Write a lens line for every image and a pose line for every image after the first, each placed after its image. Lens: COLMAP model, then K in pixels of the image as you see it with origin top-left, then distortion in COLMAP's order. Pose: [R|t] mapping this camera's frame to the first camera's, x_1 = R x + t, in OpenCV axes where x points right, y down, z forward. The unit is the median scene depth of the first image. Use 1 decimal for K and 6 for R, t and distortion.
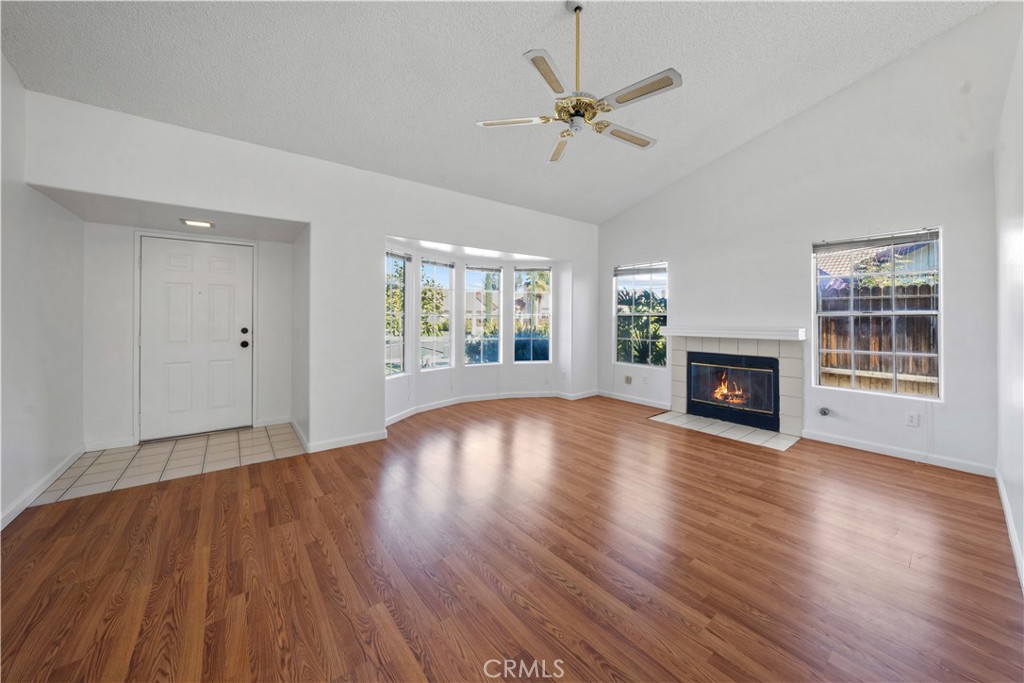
lens RADIAL K [[365.2, 0, 513.3], [0, 365.2, 315.4], [0, 0, 1]] dist [-0.010482, -0.000012]
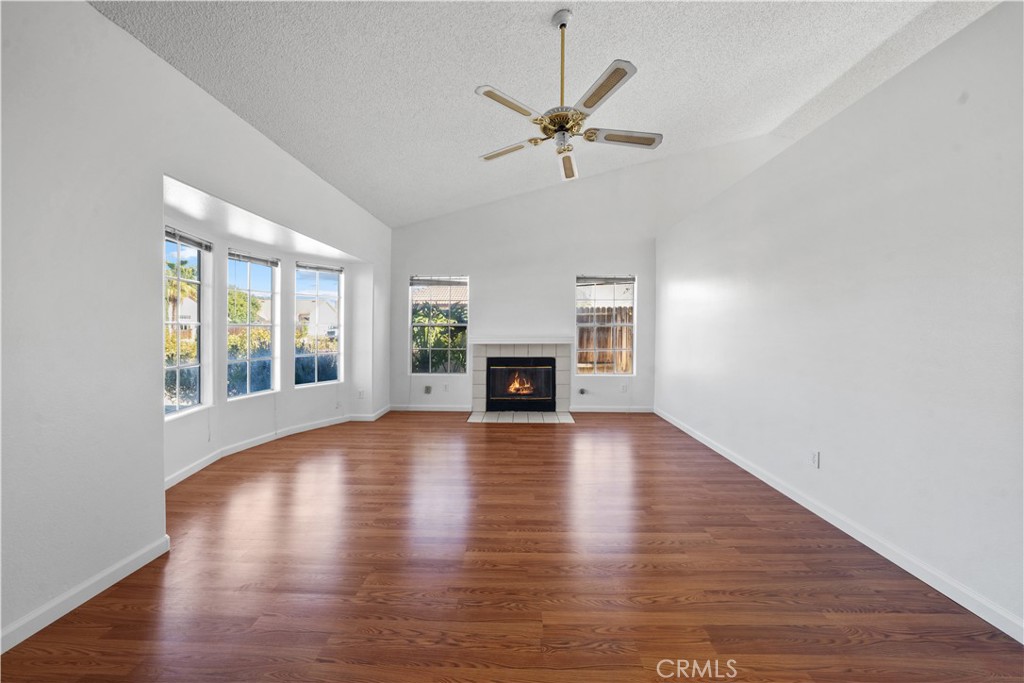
lens RADIAL K [[358.2, 0, 510.2], [0, 358.2, 332.4], [0, 0, 1]] dist [-0.019683, -0.000041]
pose [[0.644452, -0.010973, 0.764566, -0.339565], [-0.001896, 0.999871, 0.015949, 0.002239], [-0.764643, -0.011728, 0.644348, 0.223751]]
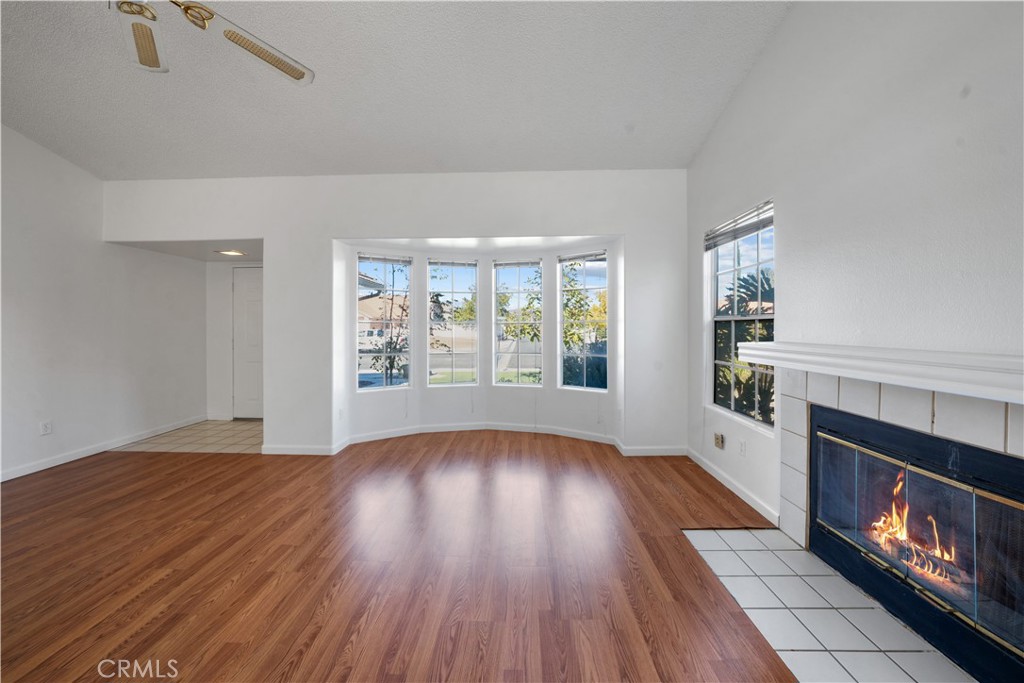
lens RADIAL K [[360.3, 0, 513.3], [0, 360.3, 327.3], [0, 0, 1]] dist [-0.020725, 0.004709]
pose [[0.767407, -0.005154, -0.641140, 0.486011], [0.010654, 0.999932, 0.004713, 0.005940], [0.641072, -0.010448, 0.767410, 0.478248]]
